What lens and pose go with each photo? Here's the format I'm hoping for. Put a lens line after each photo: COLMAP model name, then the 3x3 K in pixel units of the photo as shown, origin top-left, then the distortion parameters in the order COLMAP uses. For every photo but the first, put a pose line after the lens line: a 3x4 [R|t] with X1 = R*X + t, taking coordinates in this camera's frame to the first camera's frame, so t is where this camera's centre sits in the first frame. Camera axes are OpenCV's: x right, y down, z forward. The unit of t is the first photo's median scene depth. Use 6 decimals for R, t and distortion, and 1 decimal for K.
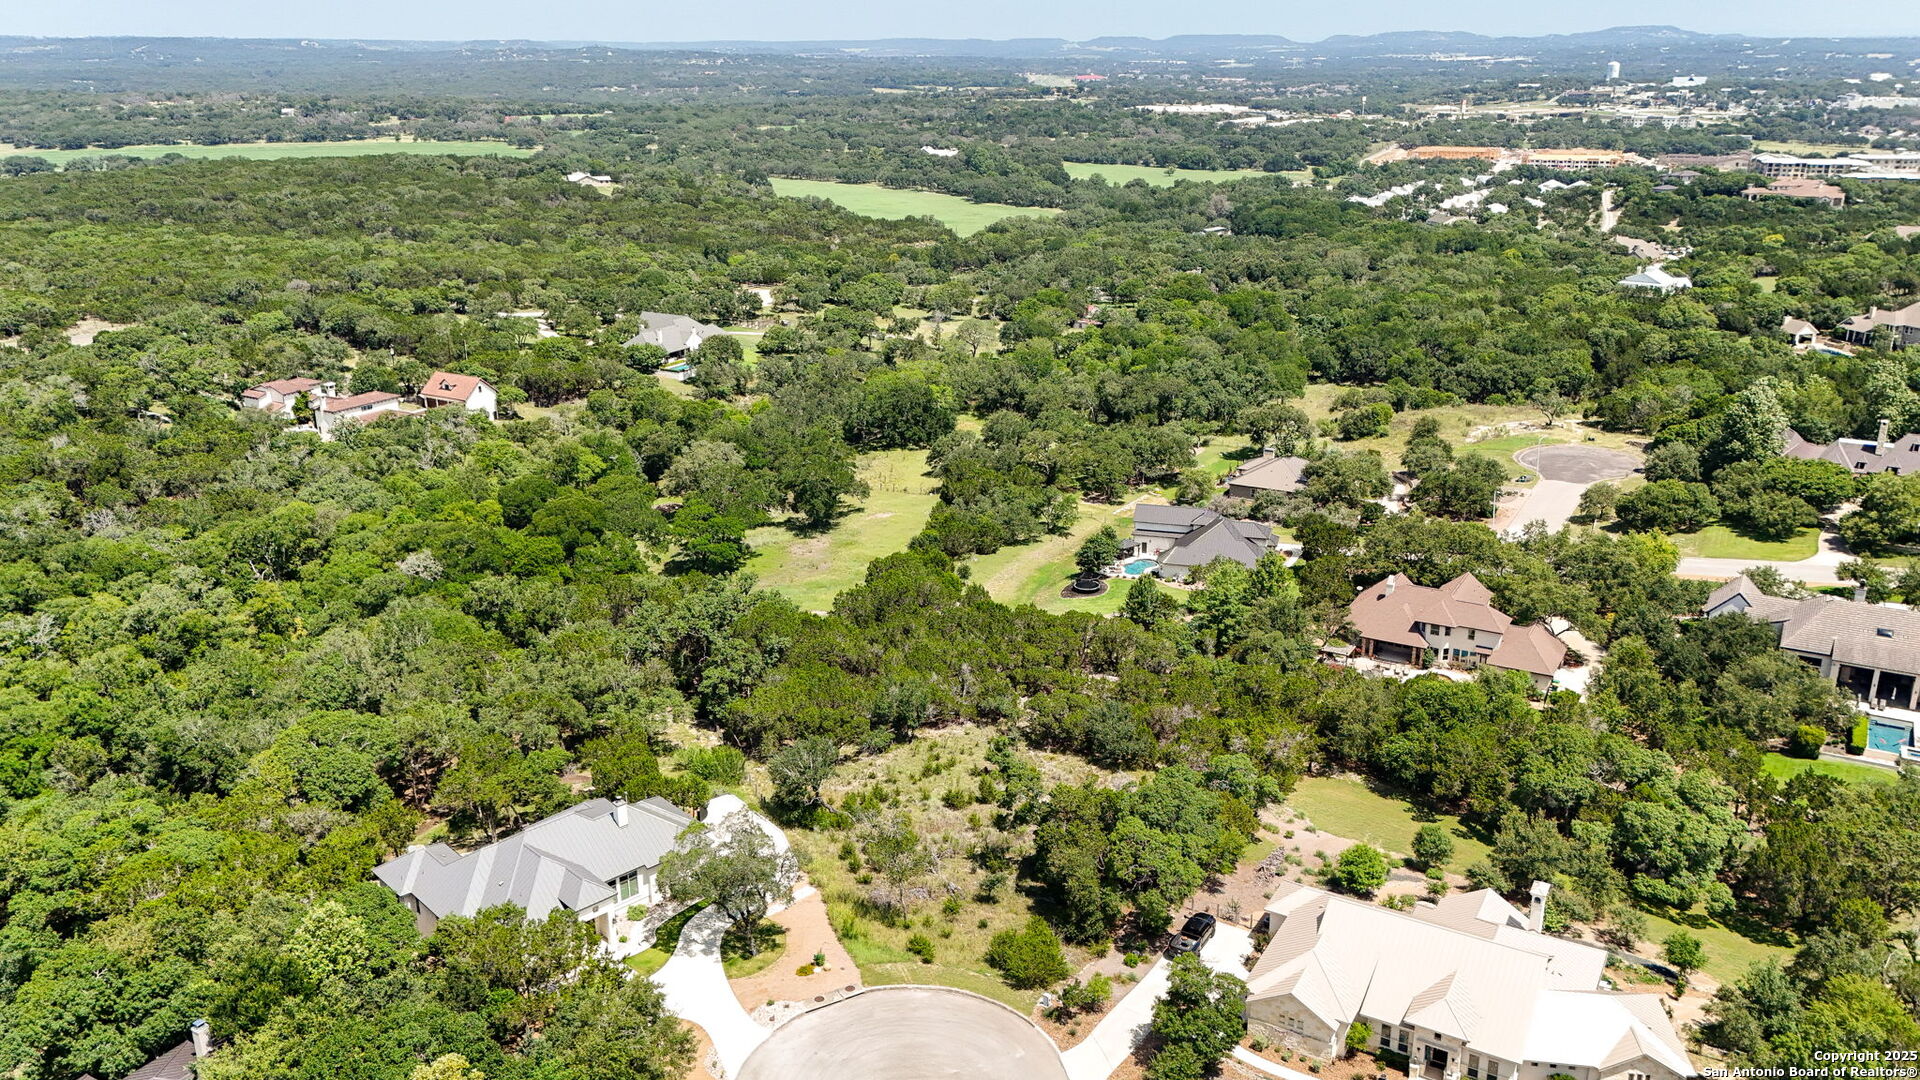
lens RADIAL K [[1470.8, 0, 960.0], [0, 1470.8, 540.0], [0, 0, 1]] dist [0.057633, -0.032507]
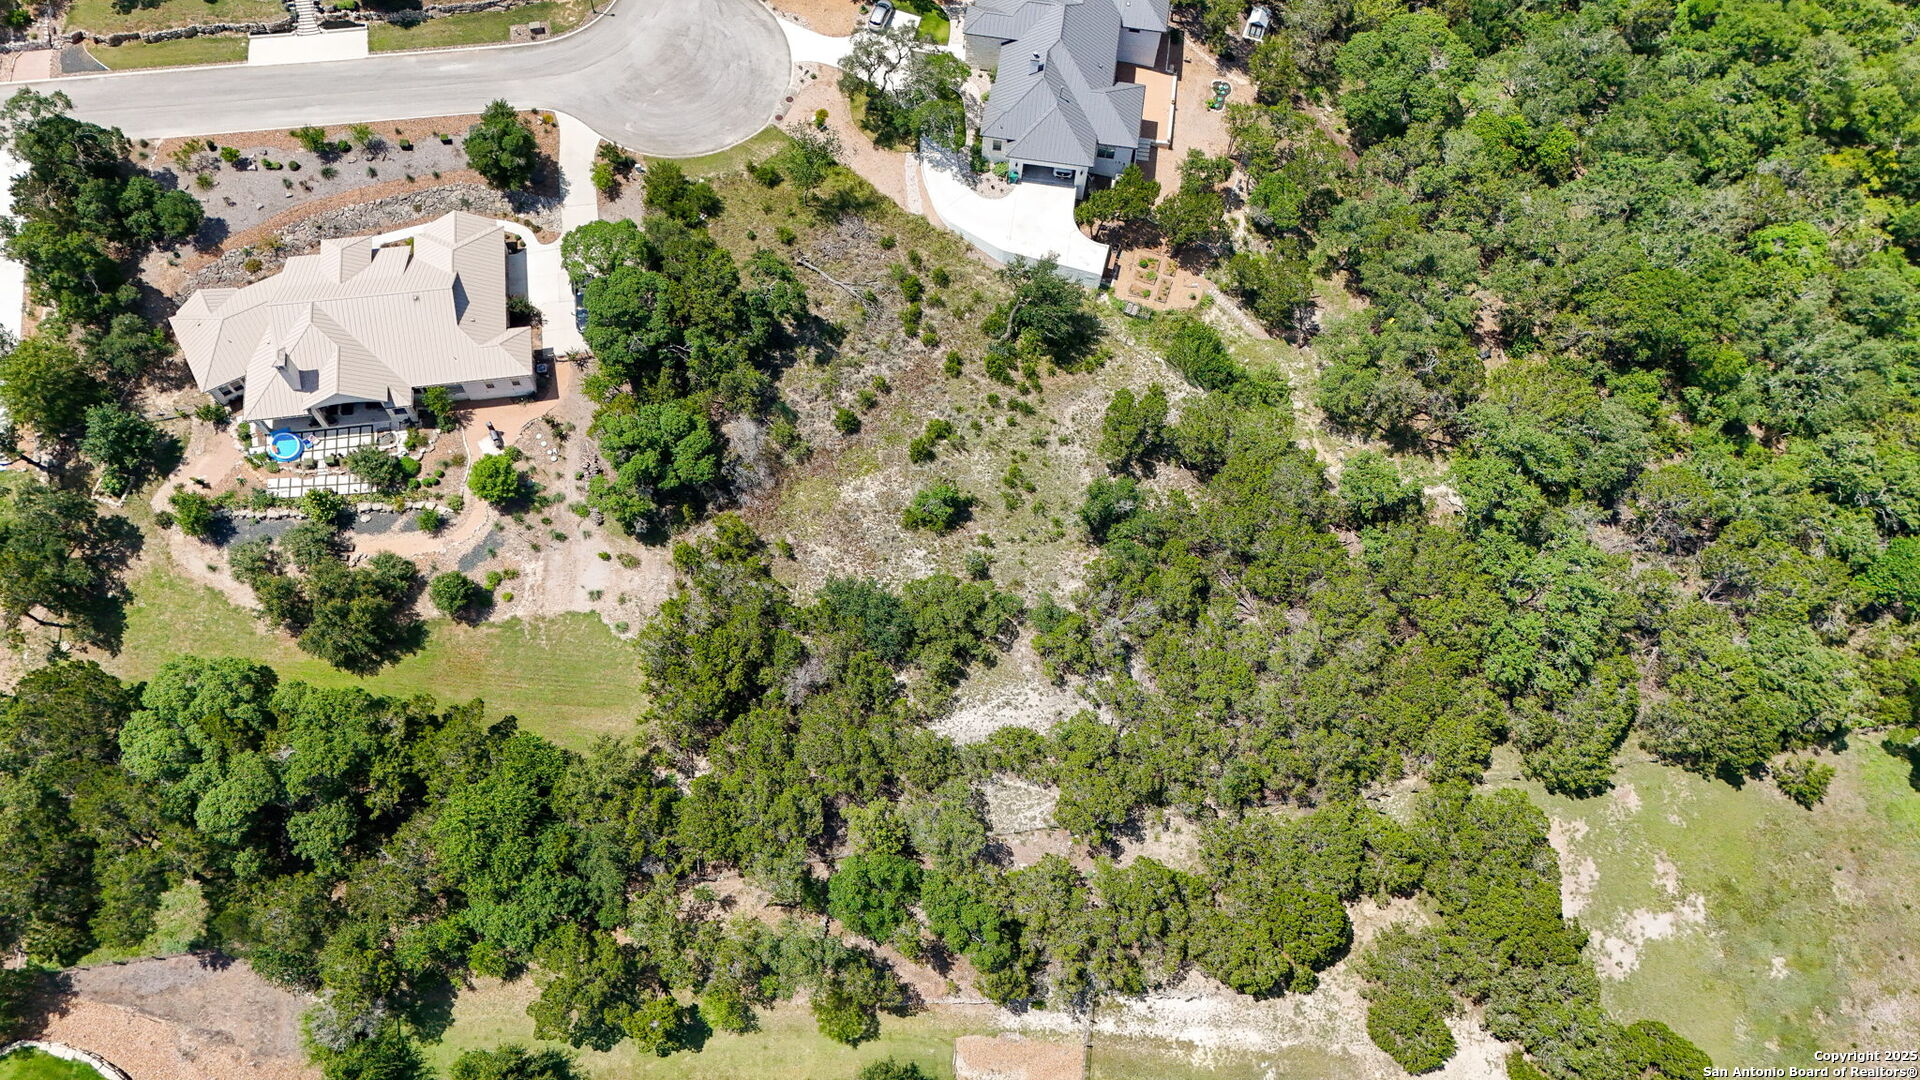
lens RADIAL K [[1424.2, 0, 966.5], [0, 1424.2, 606.1], [0, 0, 1]] dist [0.053943, -0.034406]
pose [[-0.785123, 0.558807, -0.267053, 0.263193], [-0.212201, 0.162381, 0.963641, -0.619798], [0.581853, 0.813245, -0.008910, 1.019027]]
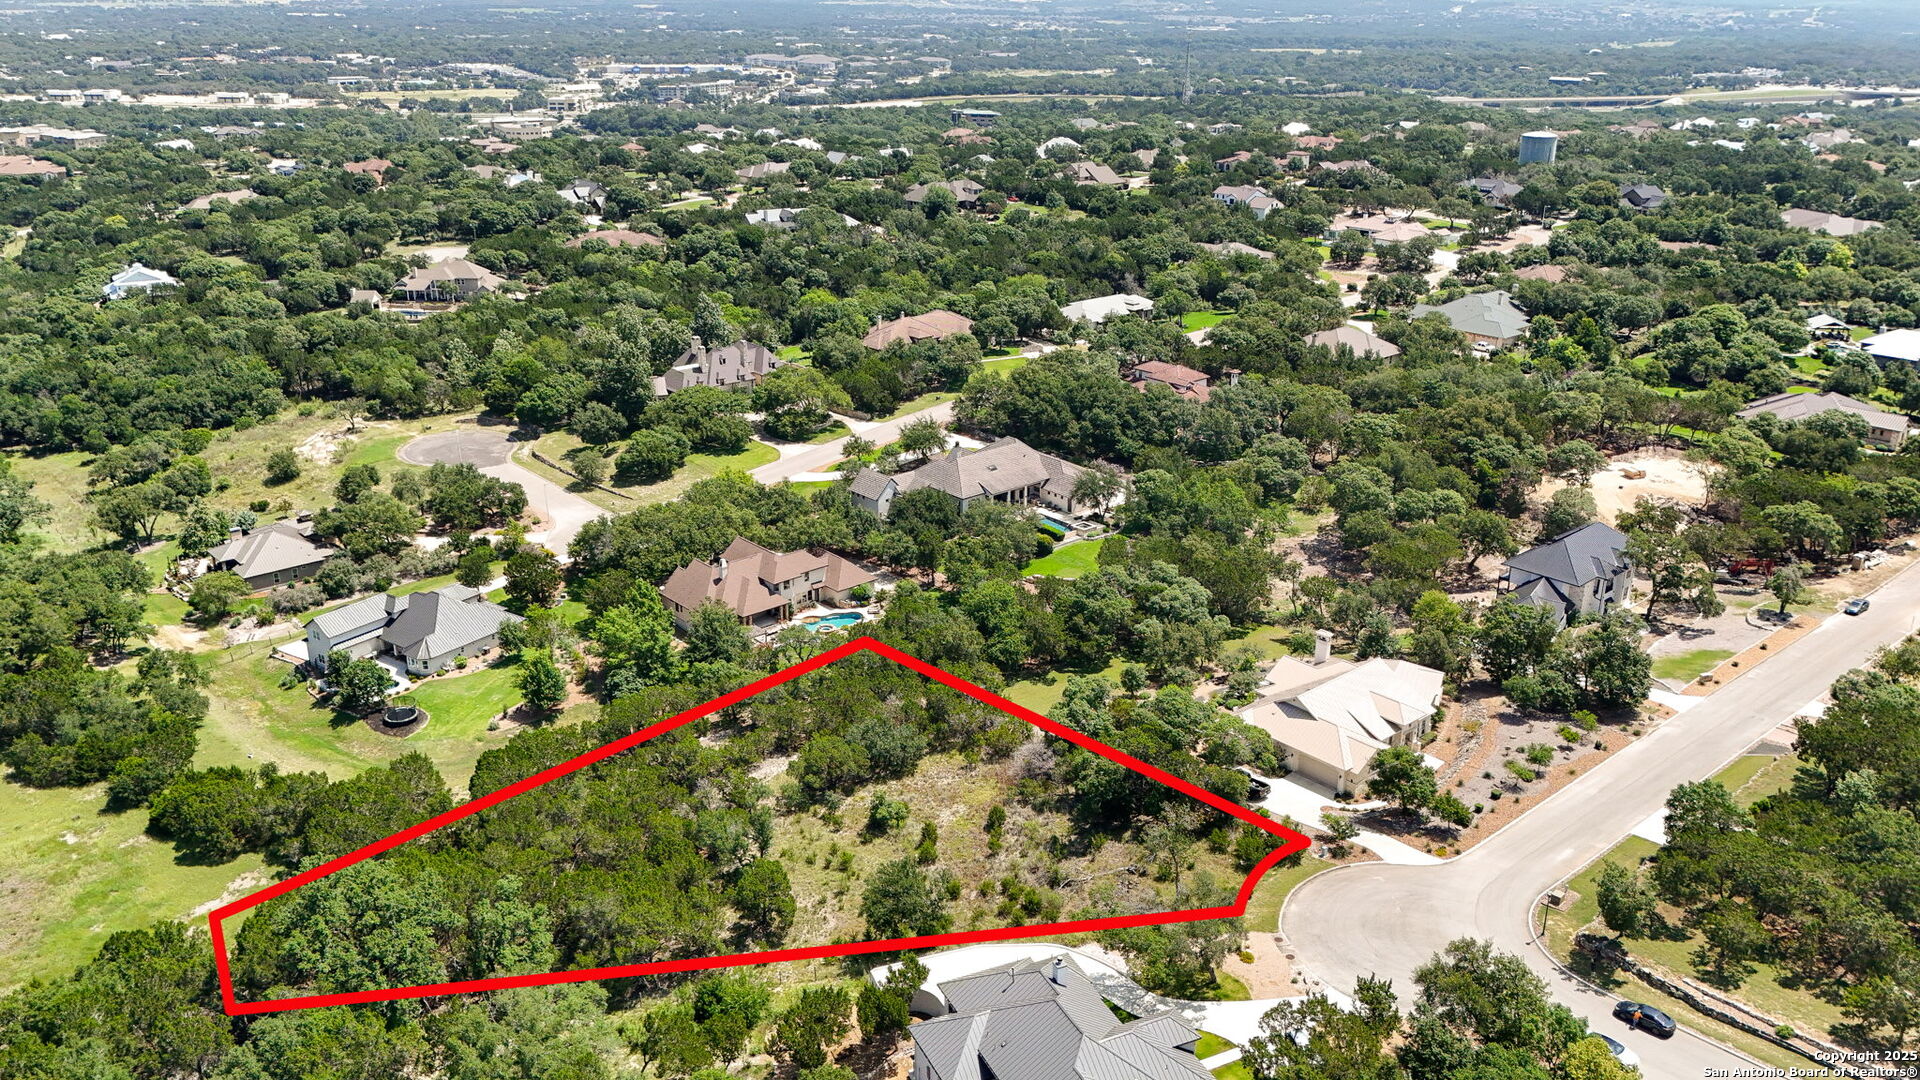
lens RADIAL K [[1470.8, 0, 960.0], [0, 1470.8, 540.0], [0, 0, 1]] dist [0.057633, -0.032507]
pose [[0.327900, -0.327458, 0.886145, -0.758373], [0.298370, 0.925890, 0.231739, -0.233082], [-0.896358, 0.188412, 0.401303, 0.475460]]
